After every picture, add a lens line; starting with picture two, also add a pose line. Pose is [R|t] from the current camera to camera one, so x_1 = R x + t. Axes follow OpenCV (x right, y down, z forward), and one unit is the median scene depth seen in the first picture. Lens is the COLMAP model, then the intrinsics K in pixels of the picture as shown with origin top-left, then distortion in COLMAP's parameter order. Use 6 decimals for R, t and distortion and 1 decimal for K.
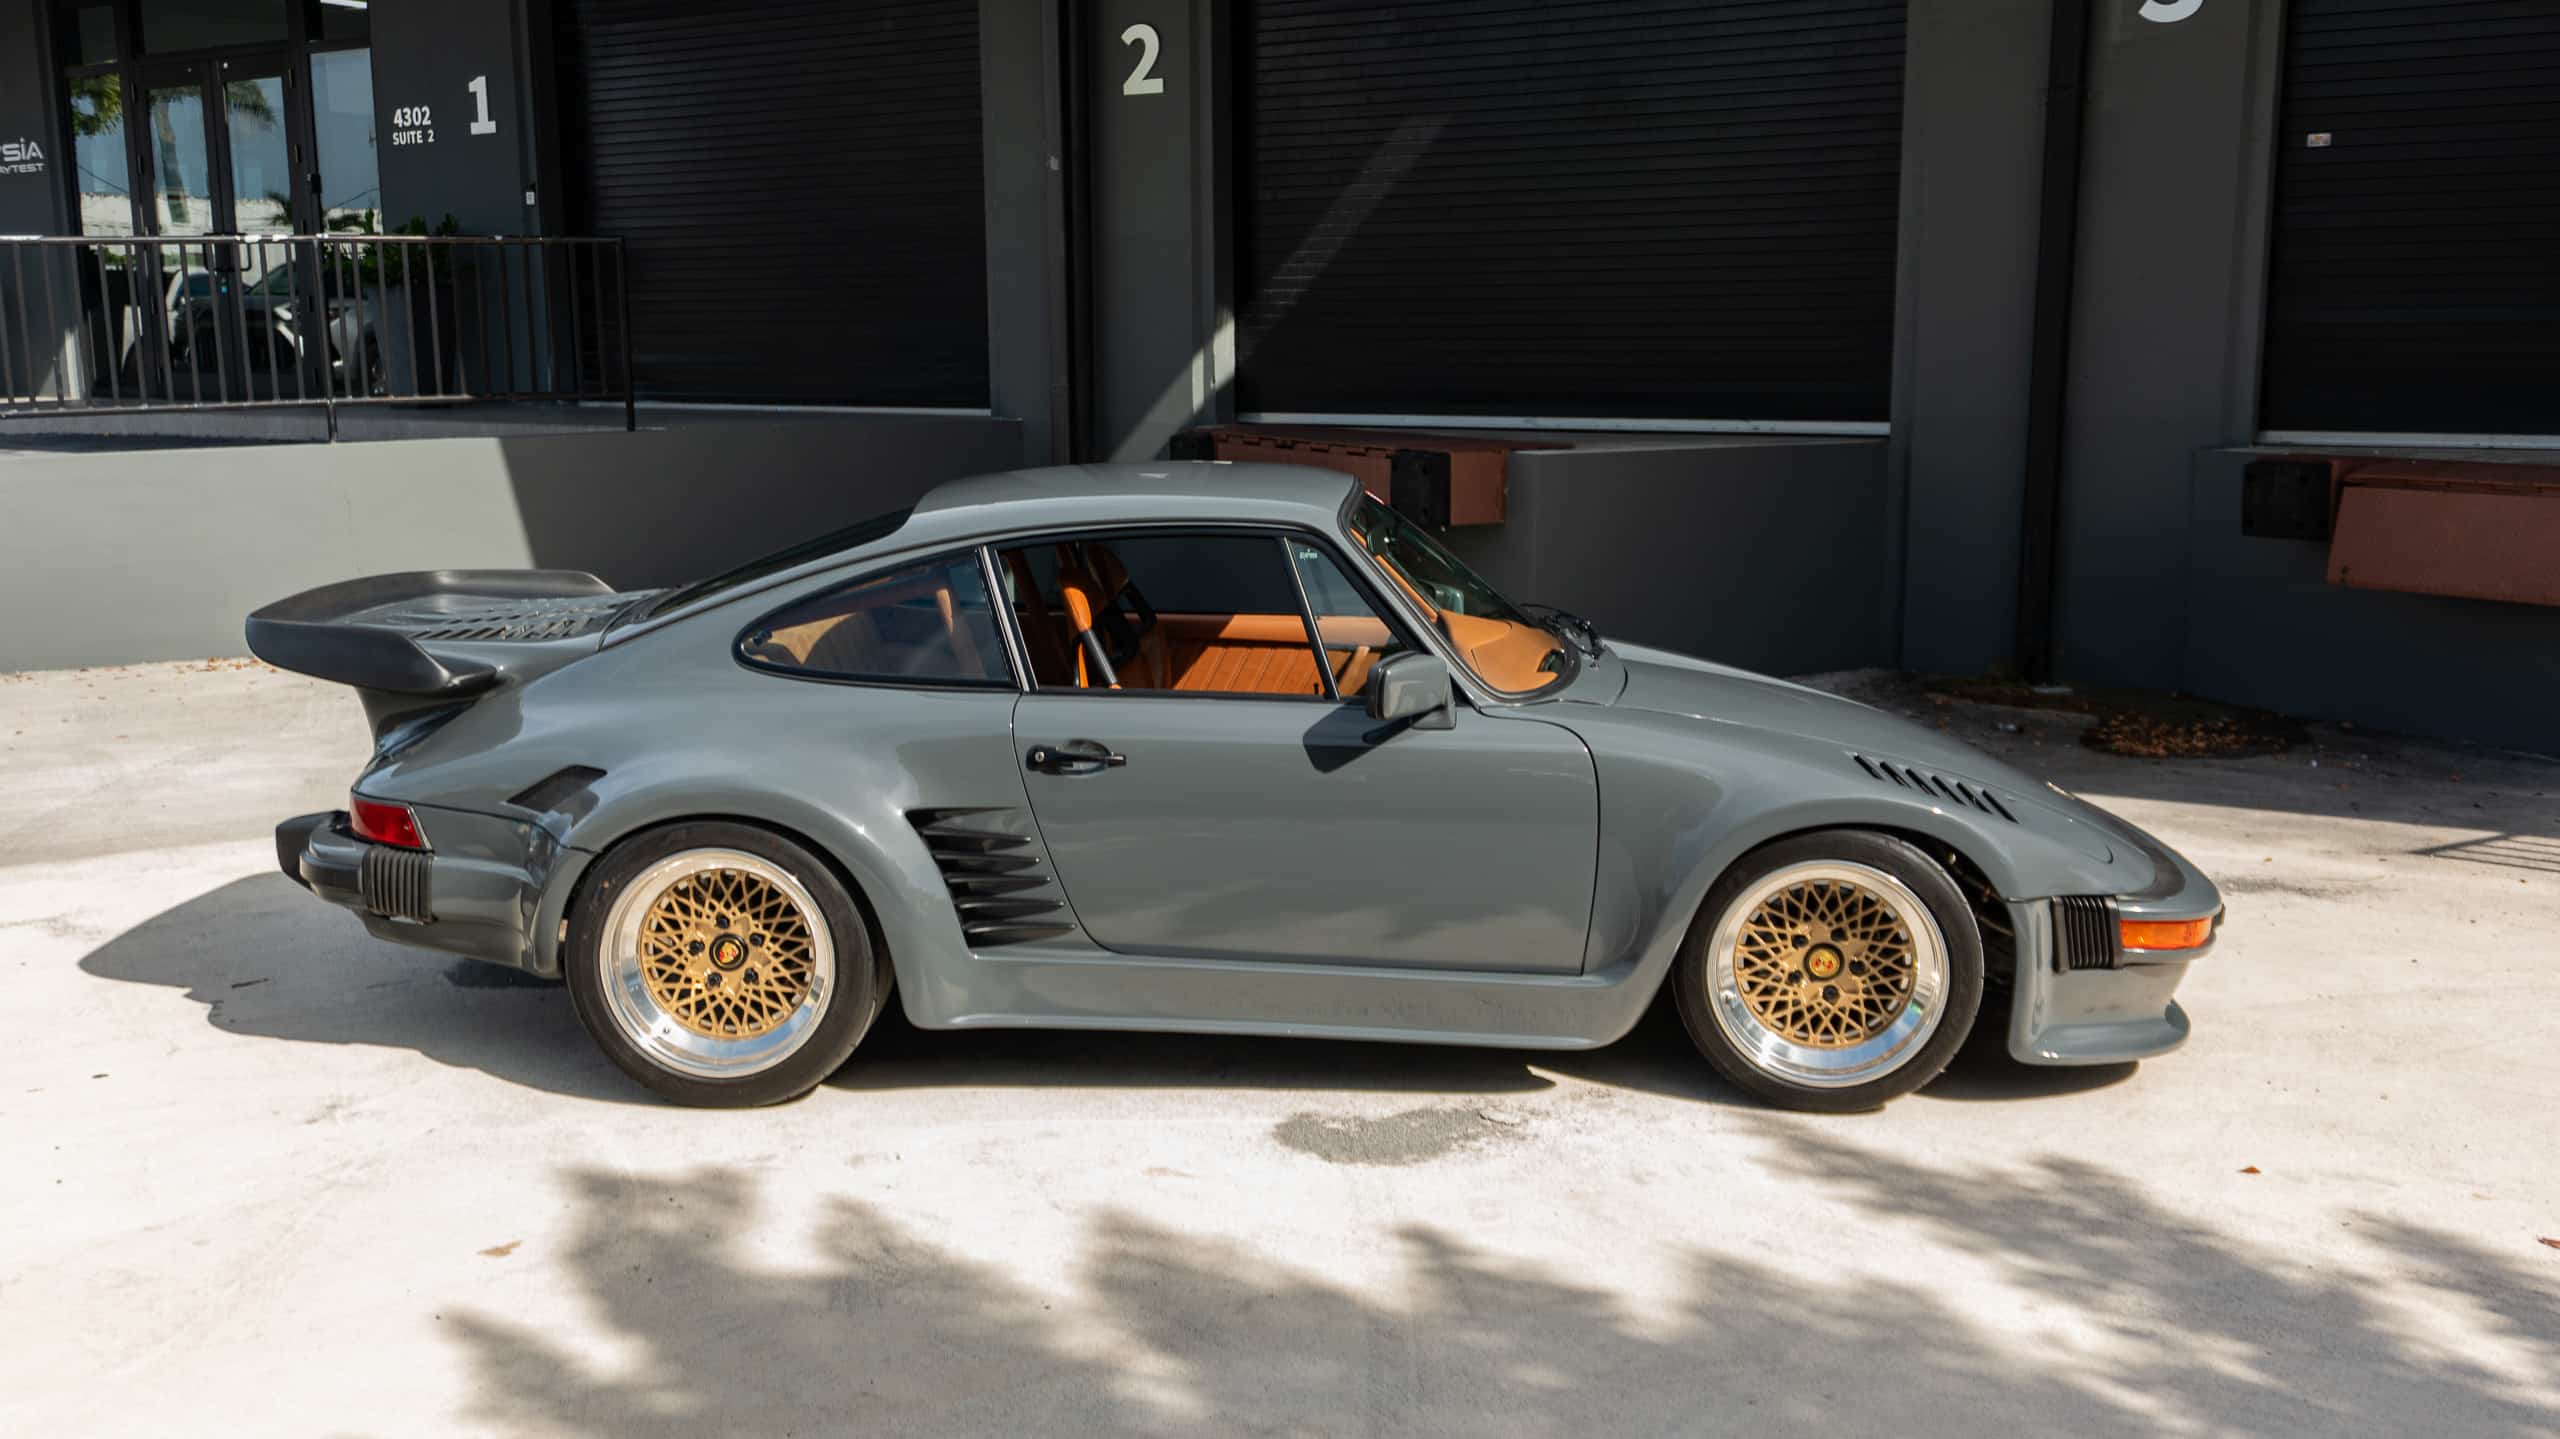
lens RADIAL K [[2169.7, 0, 1282.8], [0, 2169.7, 715.9], [0, 0, 1]] dist [0.000404, -0.006833]
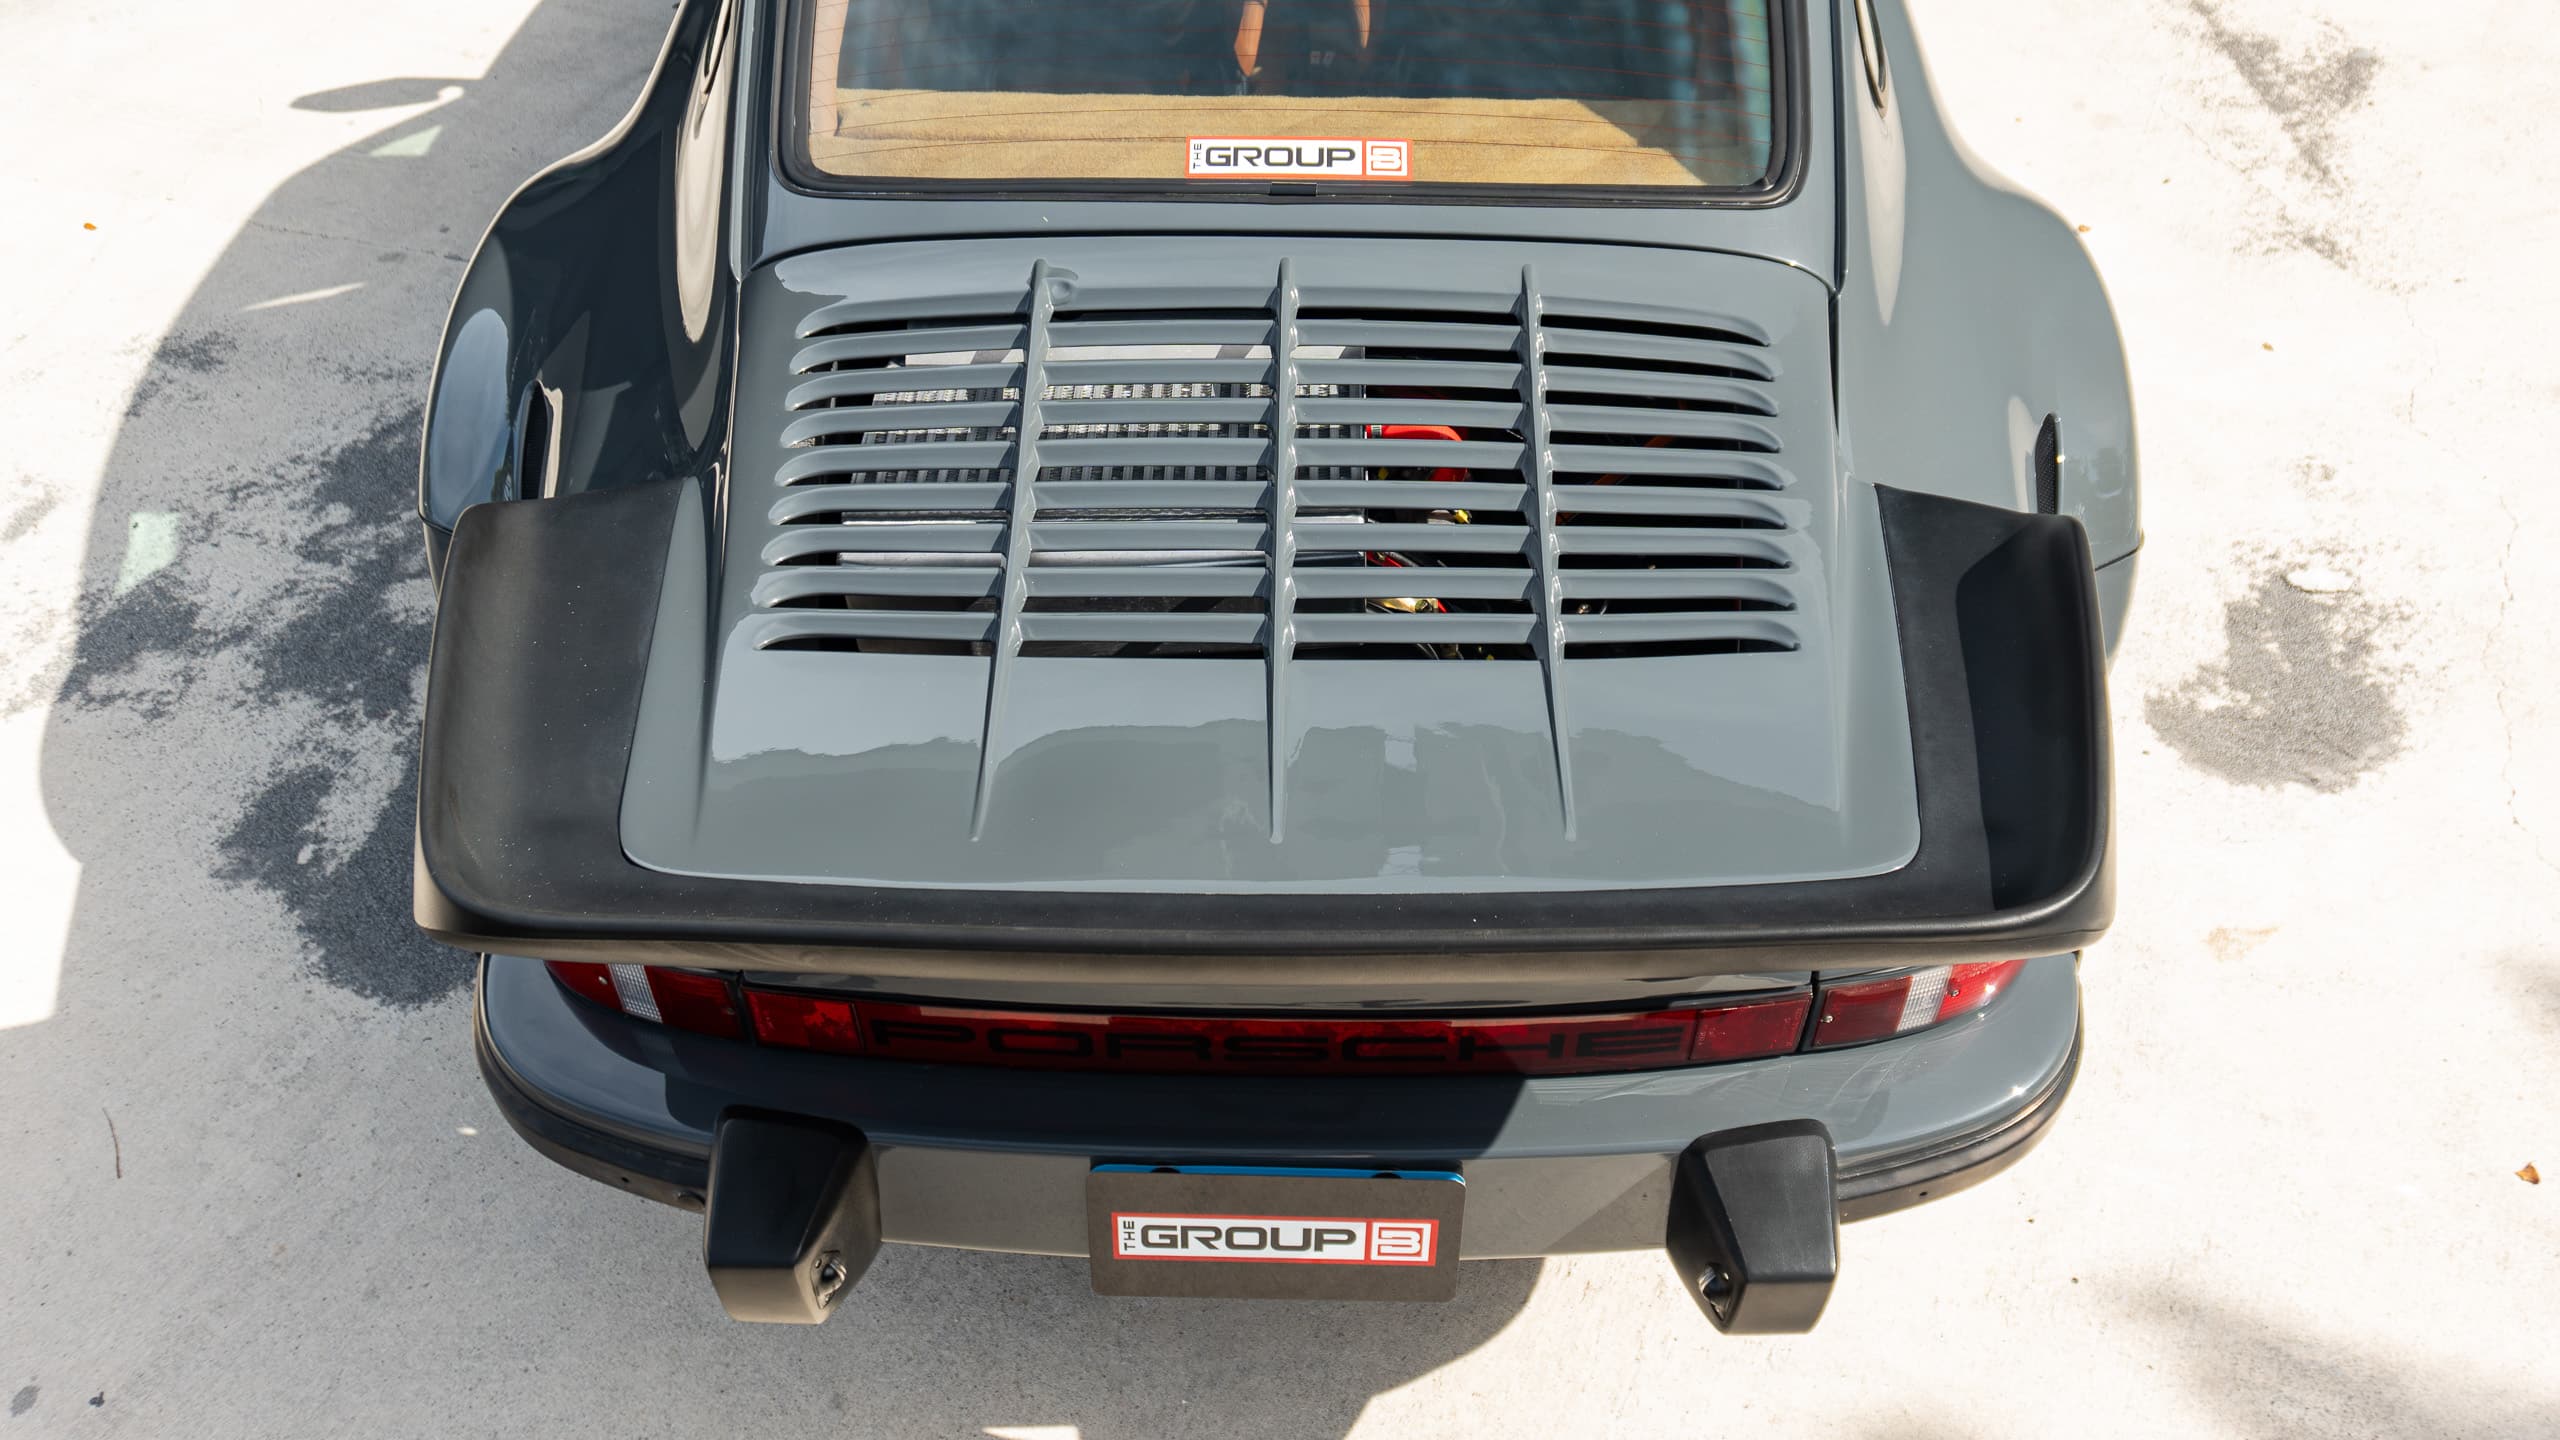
lens RADIAL K [[2035.9, 0, 1316.8], [0, 2035.9, 586.6], [0, 0, 1]] dist [-0.034110, 0.006472]
pose [[0.798981, -0.400562, 0.448530, -0.185758], [0.090593, 0.817527, 0.568720, -0.089107], [-0.594493, -0.413763, 0.689476, 0.294478]]
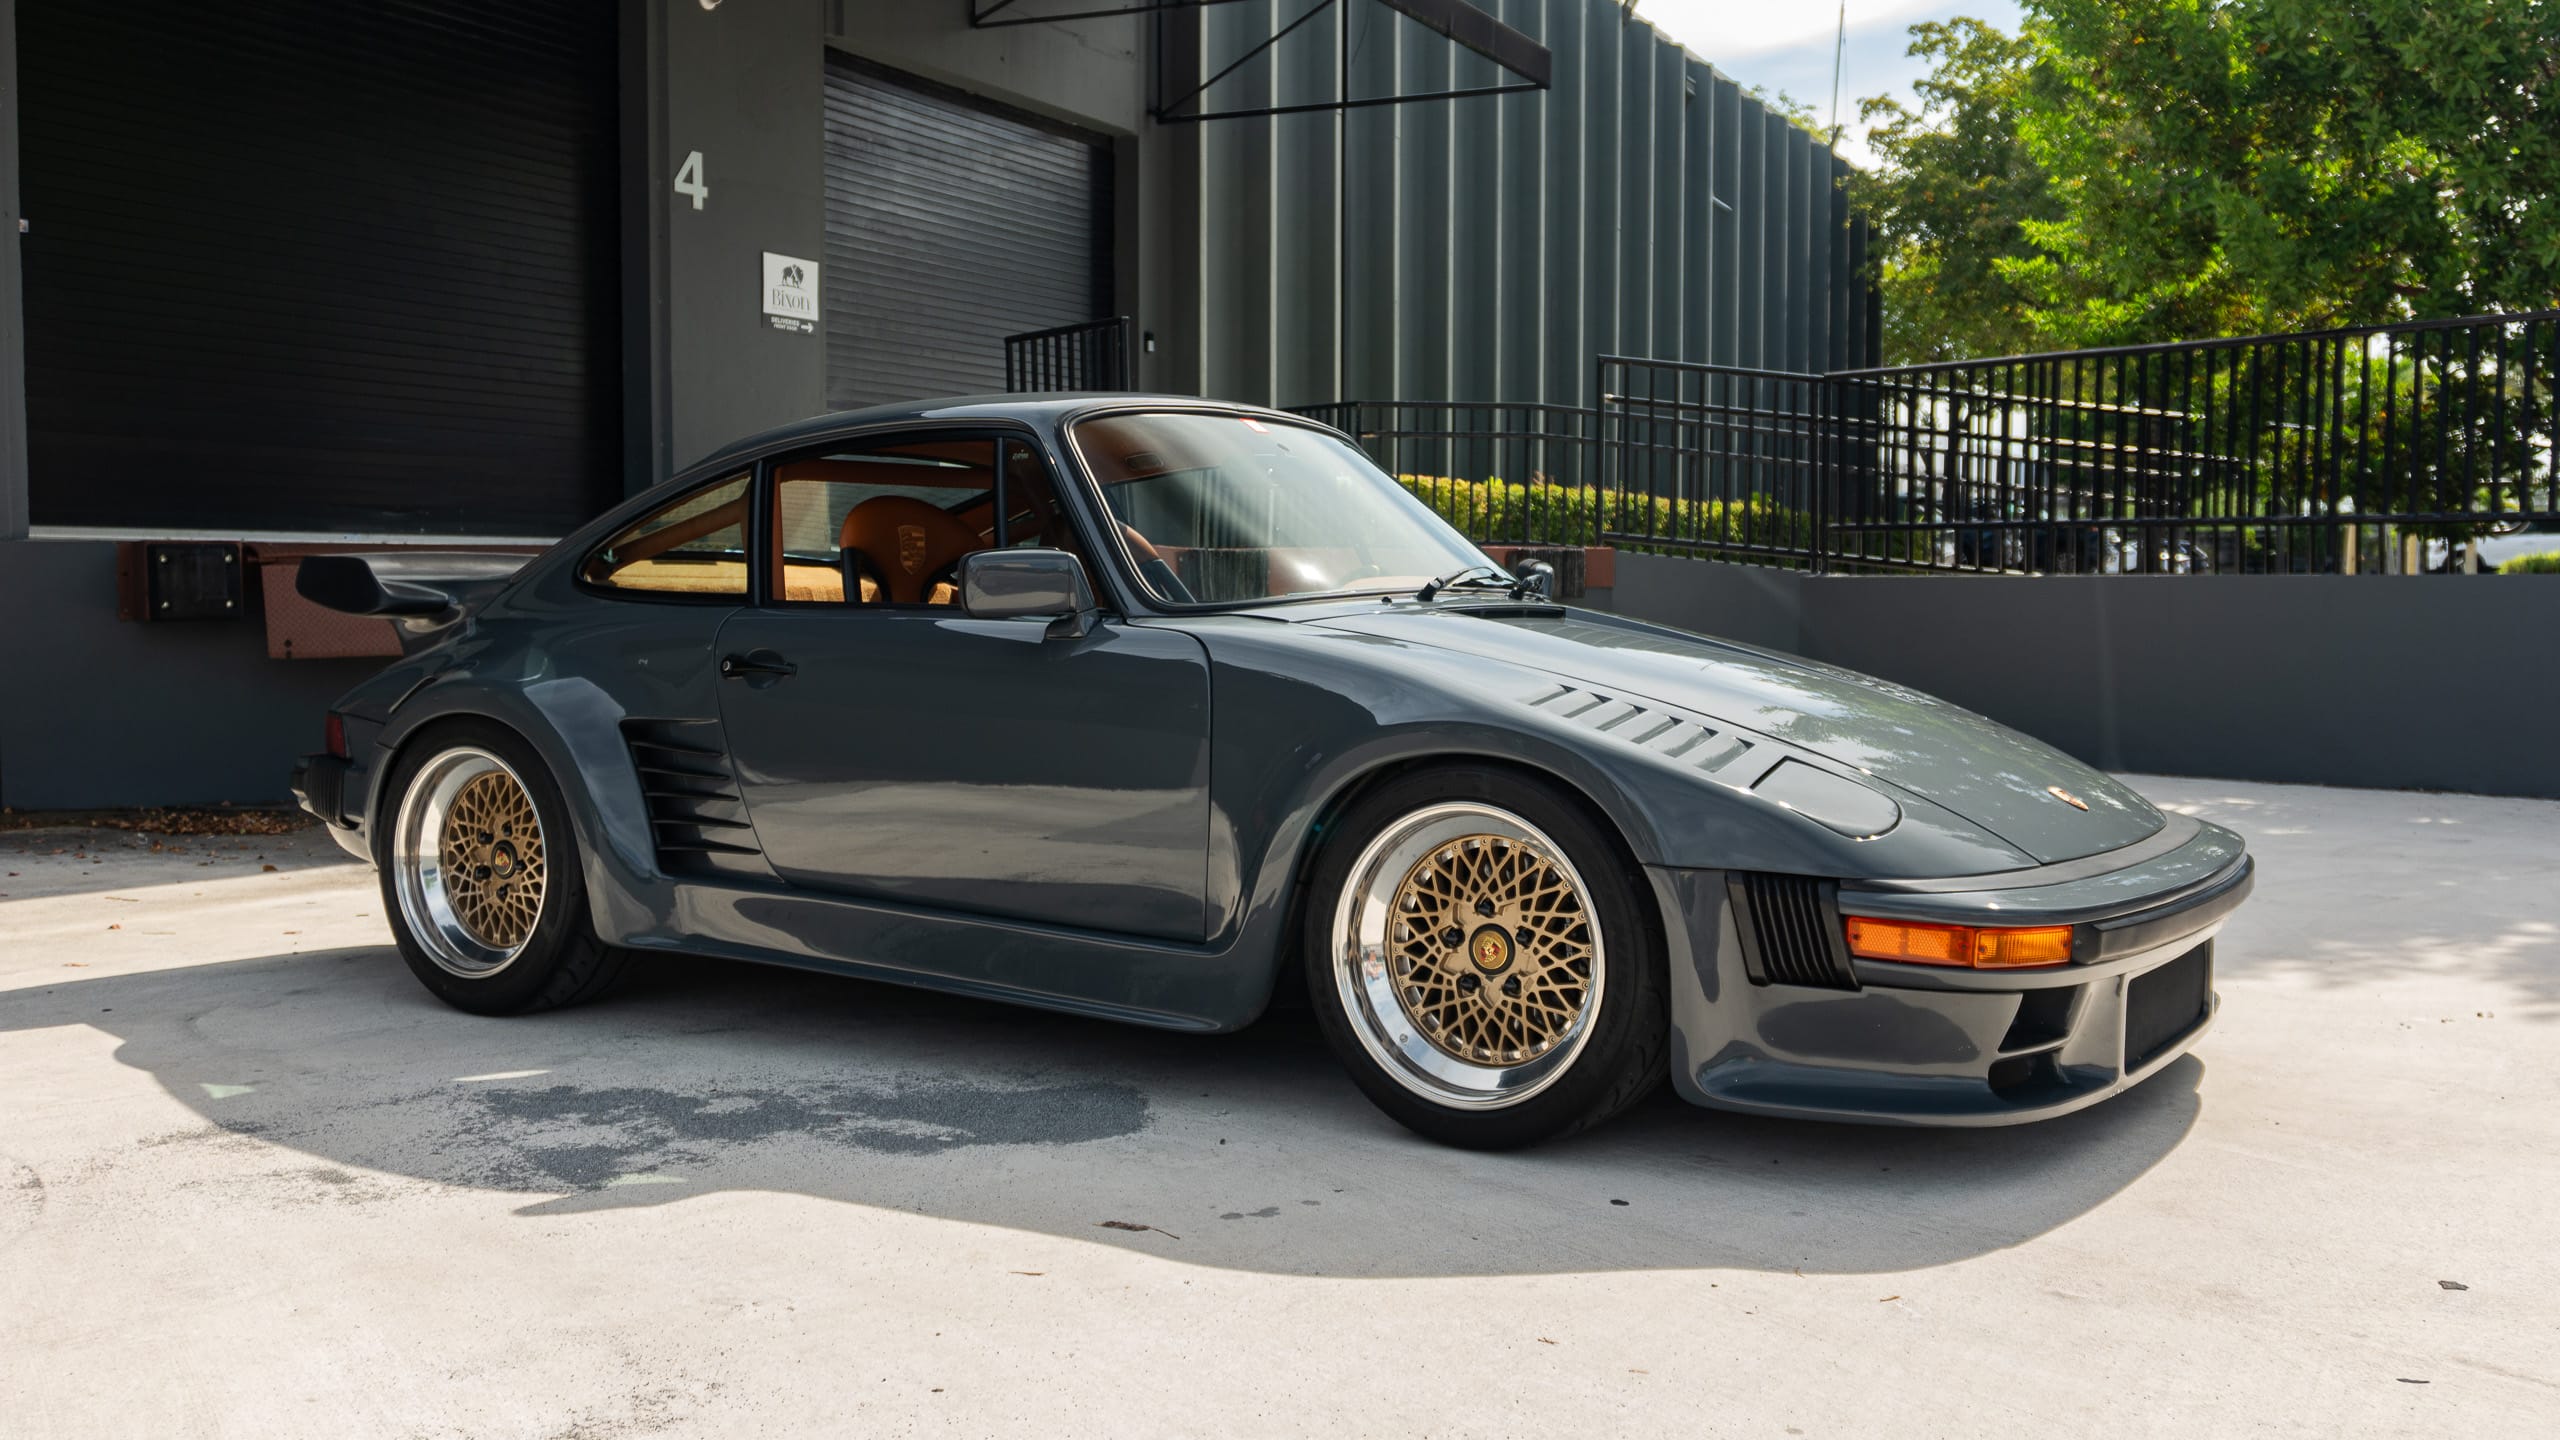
lens RADIAL K [[2338.0, 0, 1254.7], [0, 2338.0, 736.8], [0, 0, 1]] dist [0.013136, 0.000000]
pose [[-0.052982, -0.060940, 0.996734, -0.523620], [0.168360, 0.983303, 0.069068, -0.017745], [-0.984301, 0.171470, -0.041838, 0.468635]]
